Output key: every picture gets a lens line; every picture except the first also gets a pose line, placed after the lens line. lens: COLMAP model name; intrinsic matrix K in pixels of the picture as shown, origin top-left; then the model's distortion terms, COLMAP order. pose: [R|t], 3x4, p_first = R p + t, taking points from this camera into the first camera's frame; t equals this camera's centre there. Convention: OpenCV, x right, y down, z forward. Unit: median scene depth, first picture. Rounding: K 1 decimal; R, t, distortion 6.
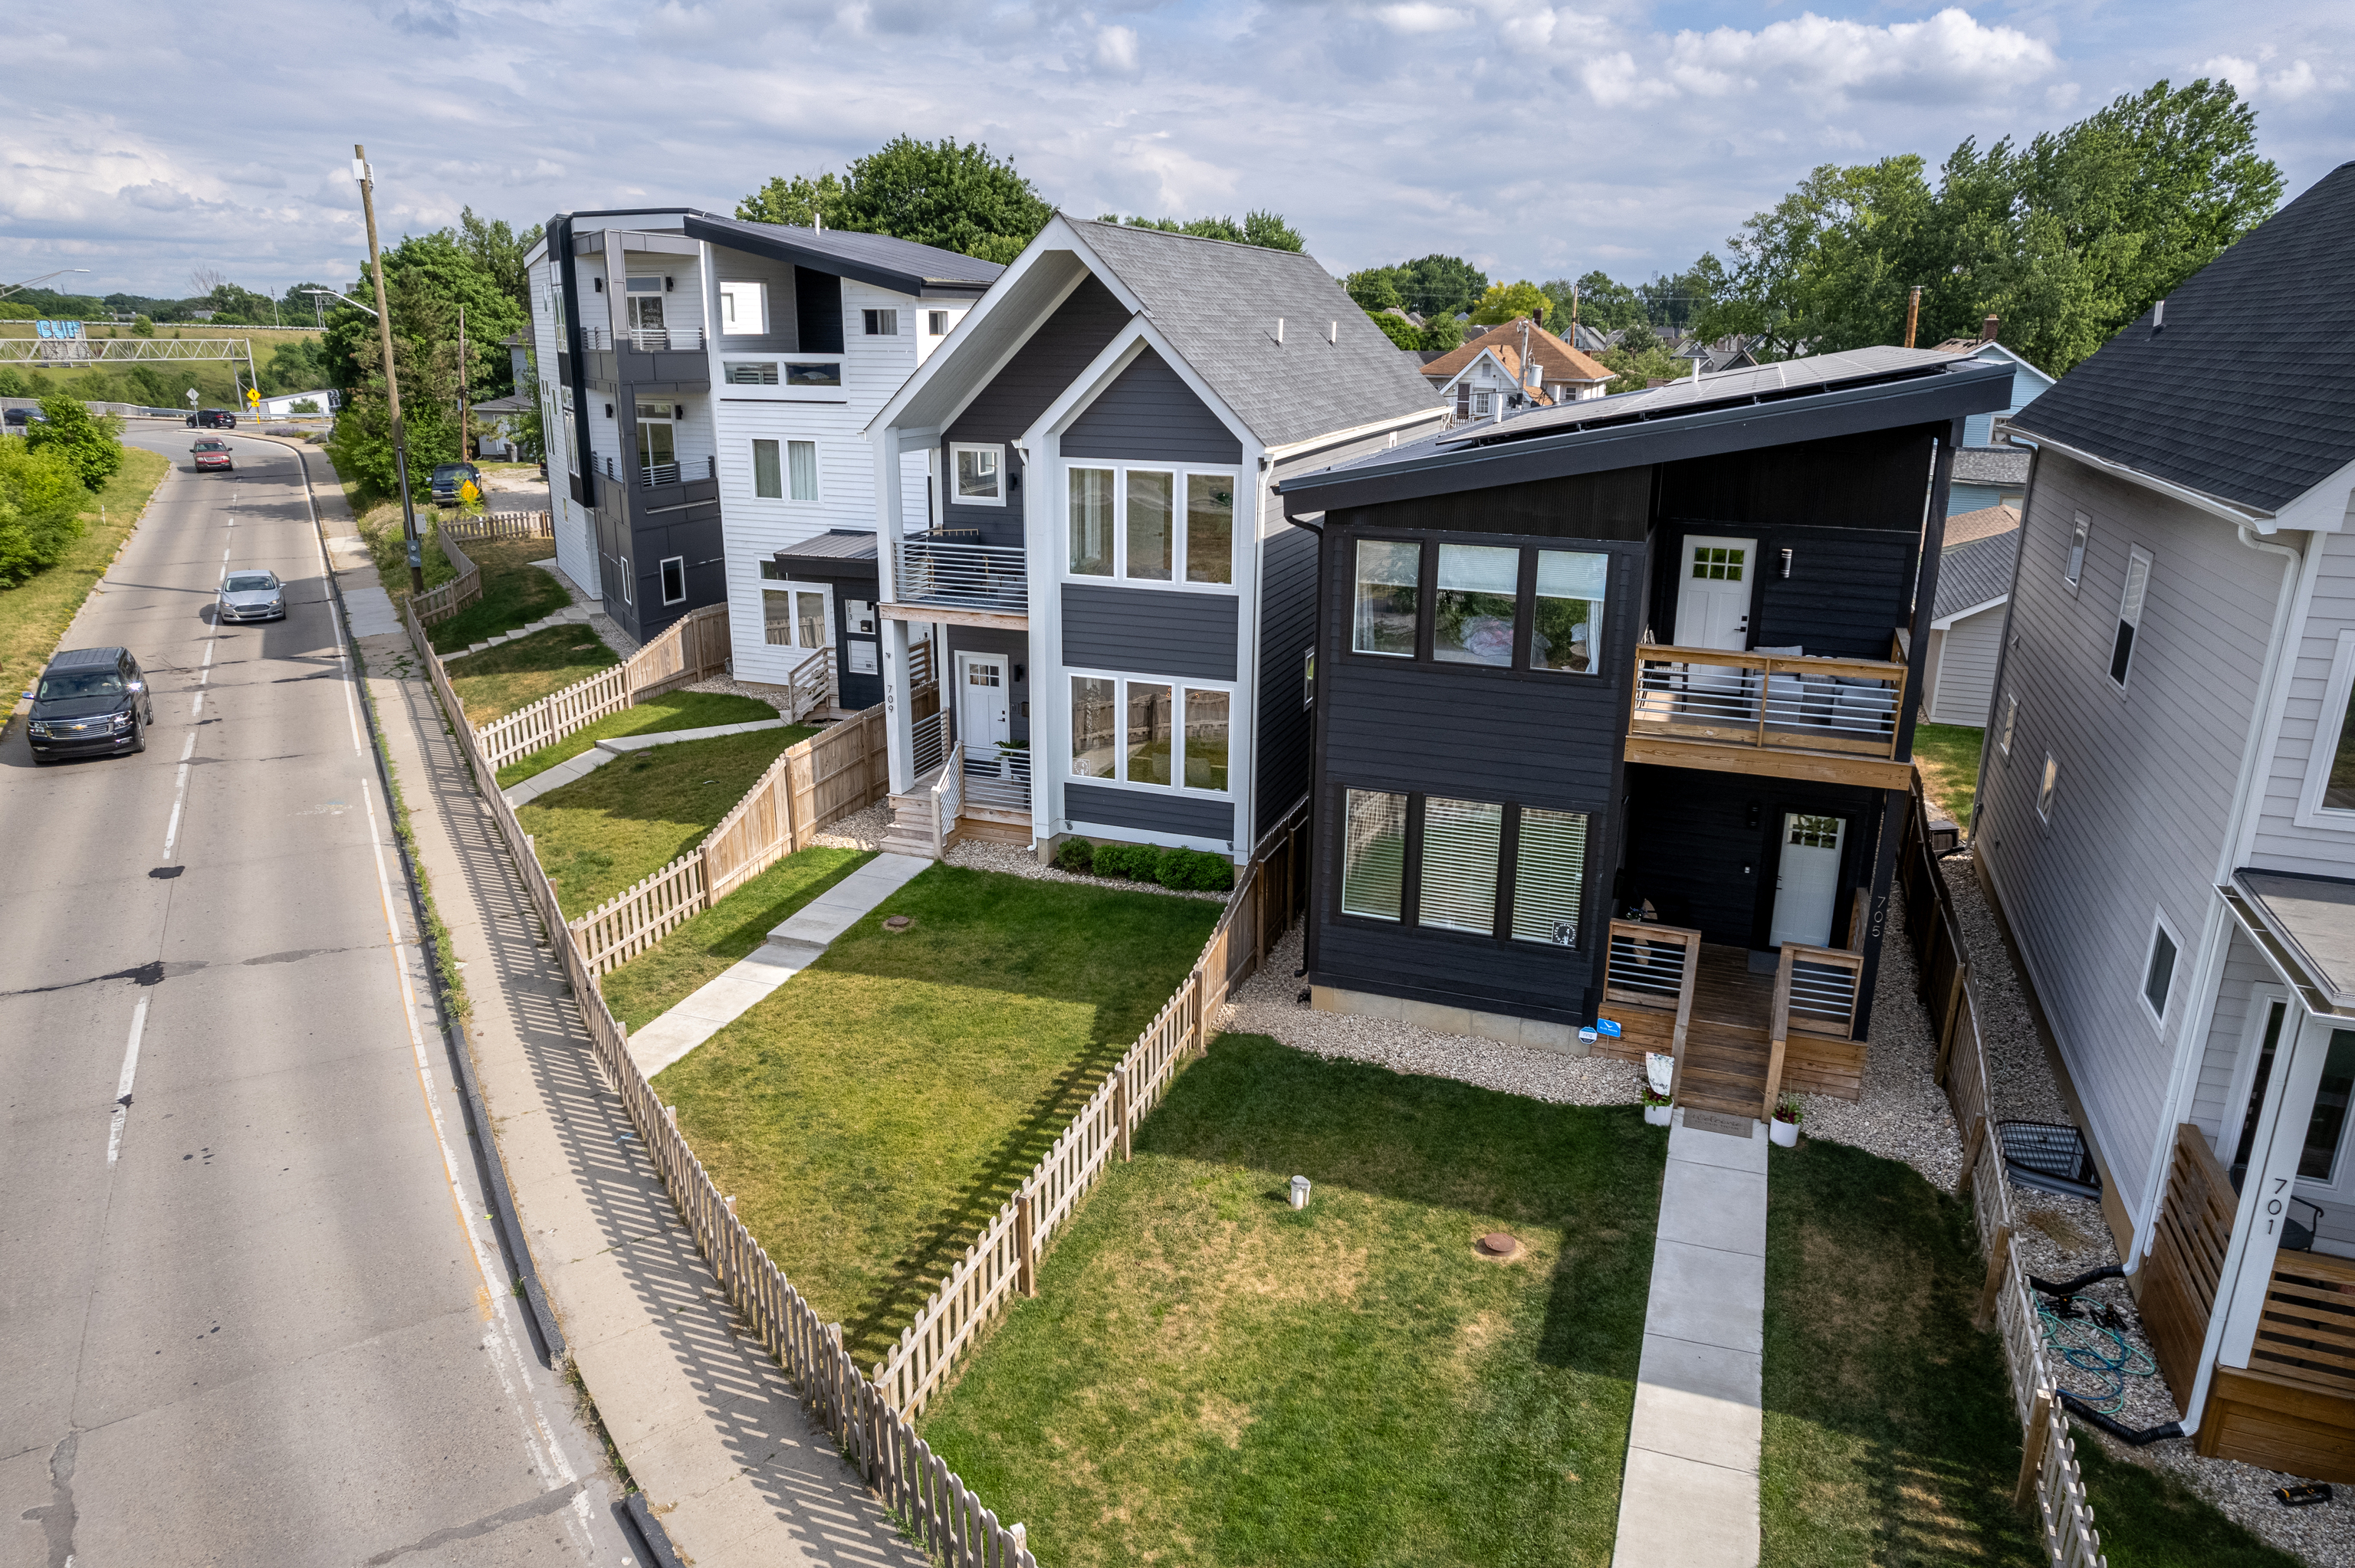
lens RADIAL K [[1555.5, 0, 1157.9], [0, 1555.5, 798.5], [0, 0, 1]] dist [-0.070827, 0.056051]
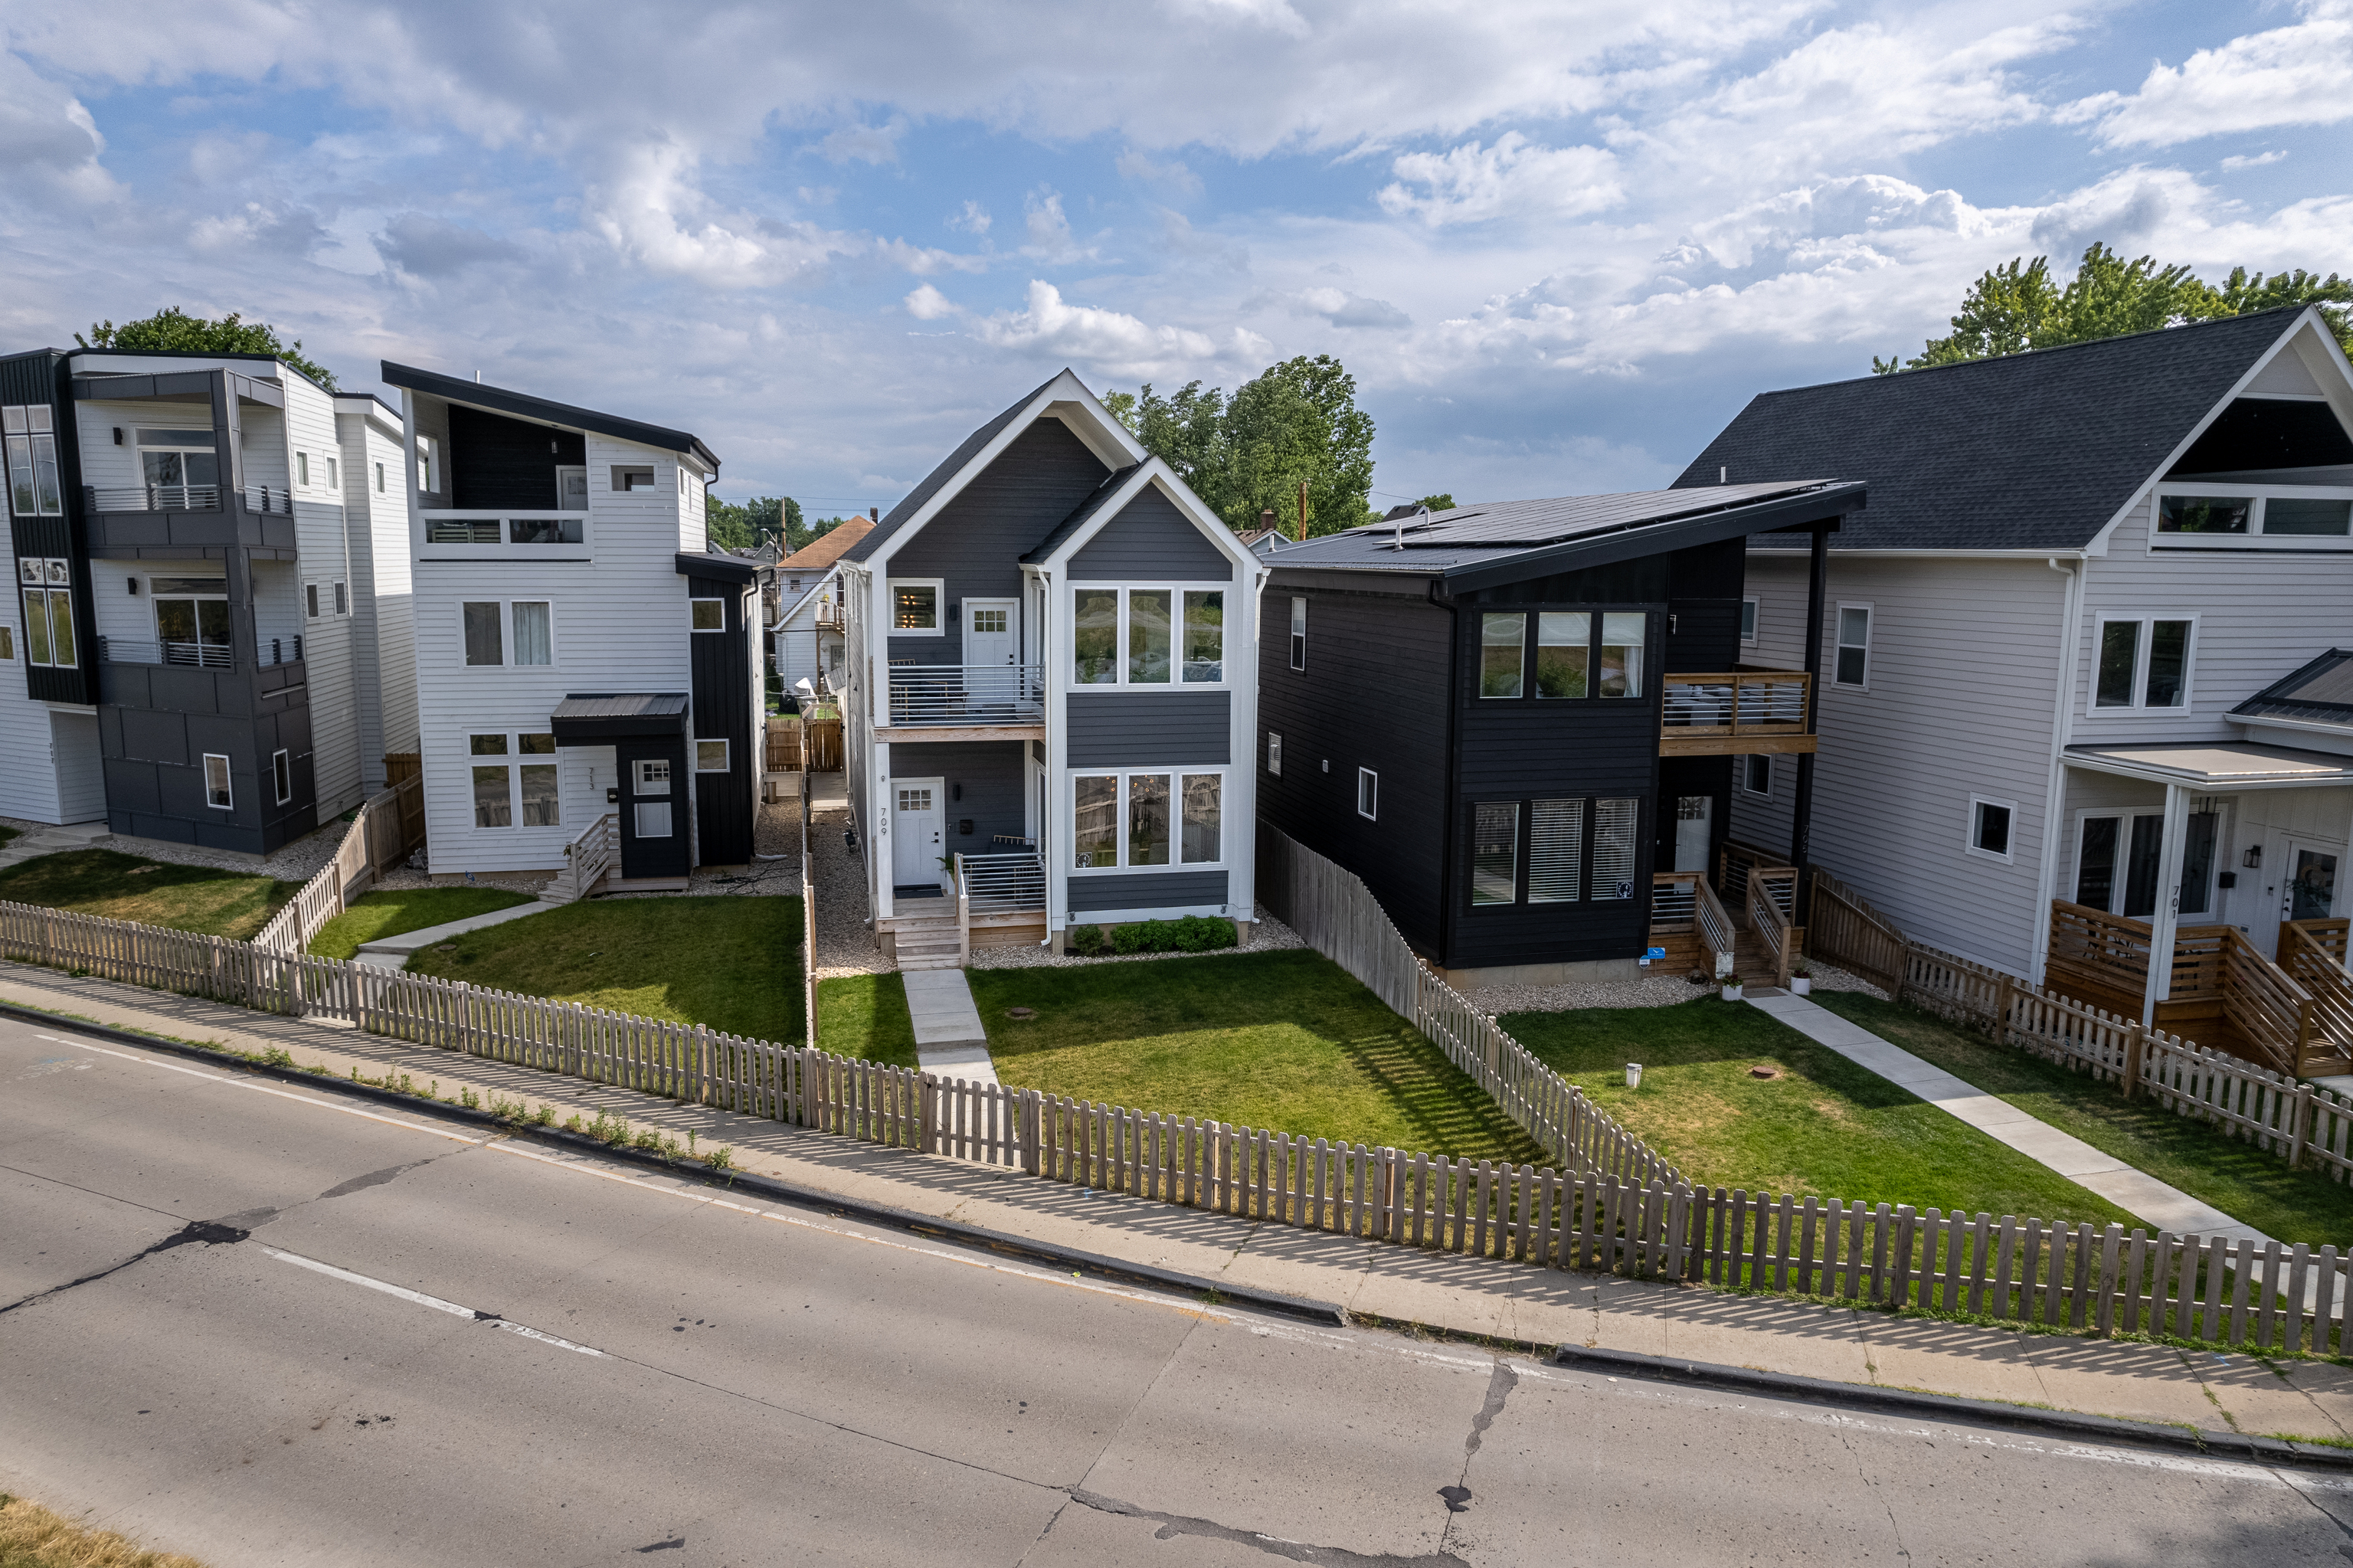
lens RADIAL K [[1554.4, 0, 1203.0], [0, 1554.4, 808.1], [0, 0, 1]] dist [-0.070827, 0.056051]
pose [[0.810116, -0.092784, 0.578880, -0.637314], [0.169966, 0.982162, -0.080436, 0.048056], [-0.561091, 0.163553, 0.811436, 0.059215]]
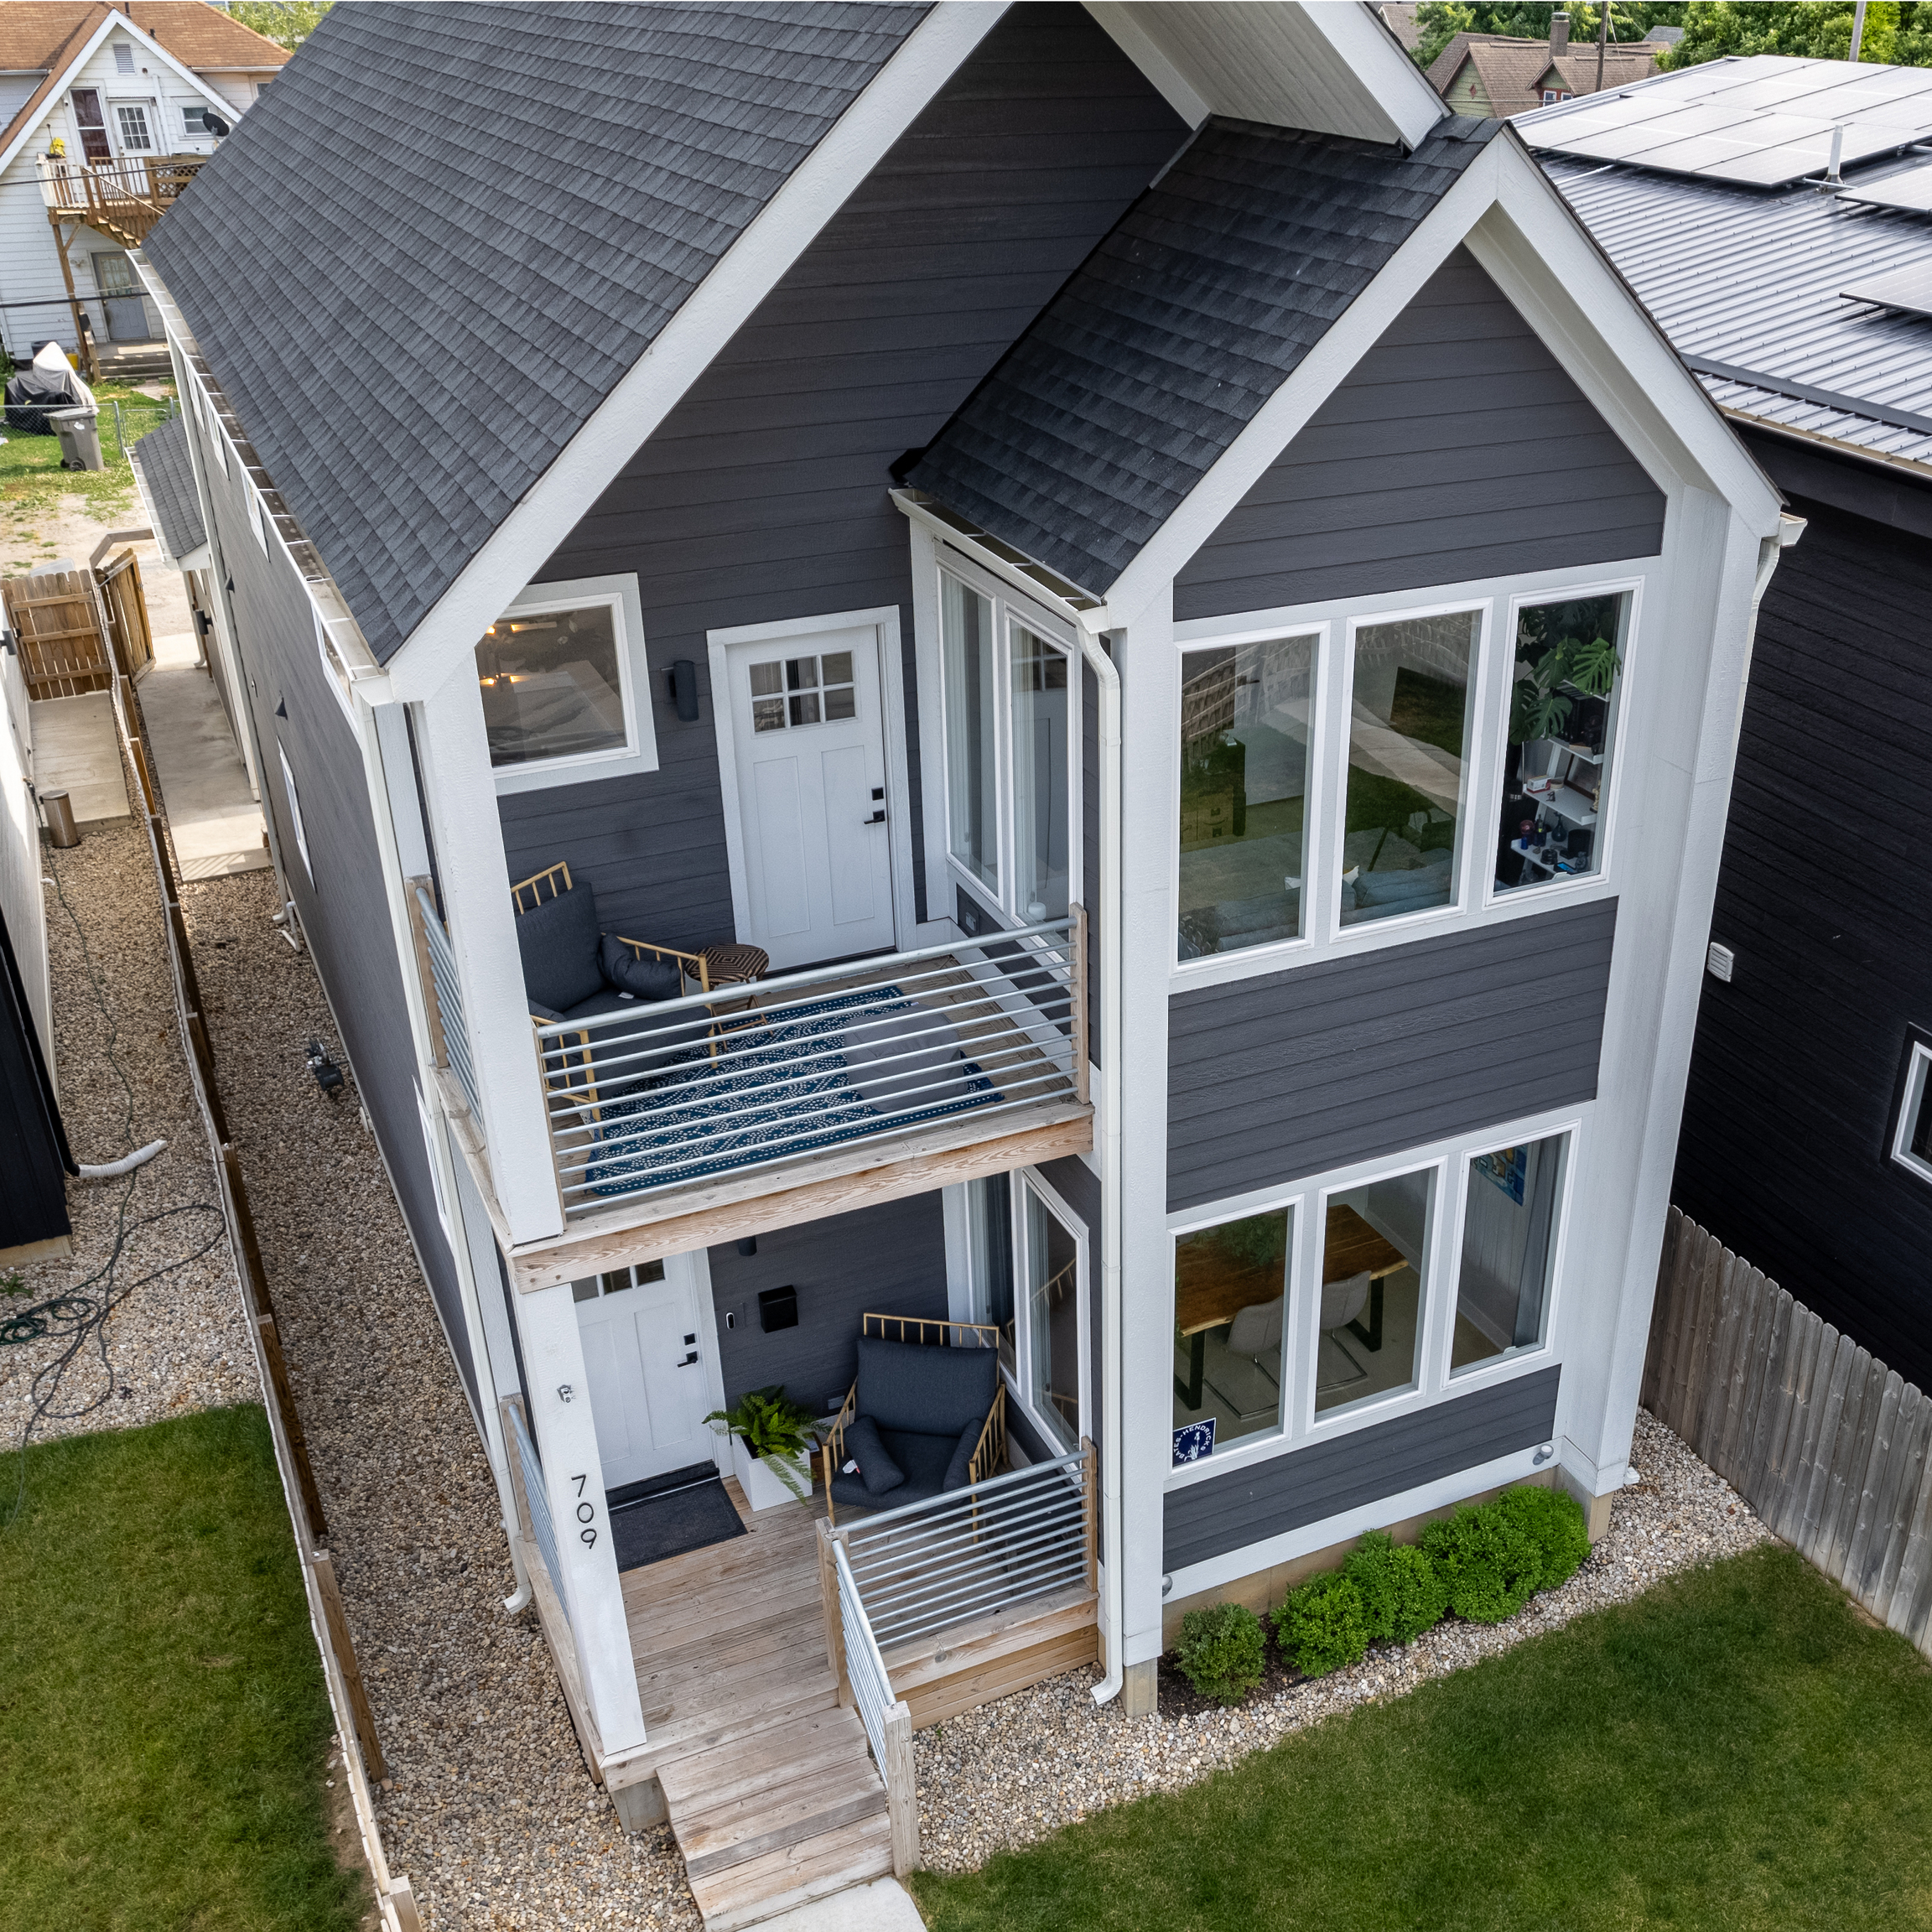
lens RADIAL K [[2119.4, 0, 1195.8], [0, 2119.4, 1110.7], [0, 0, 1]] dist [-0.053349, 0.000000]
pose [[0.655072, -0.376361, 0.655159, -0.358185], [0.216401, 0.924240, 0.314564, -0.256622], [-0.723914, -0.064285, 0.686888, 0.691800]]
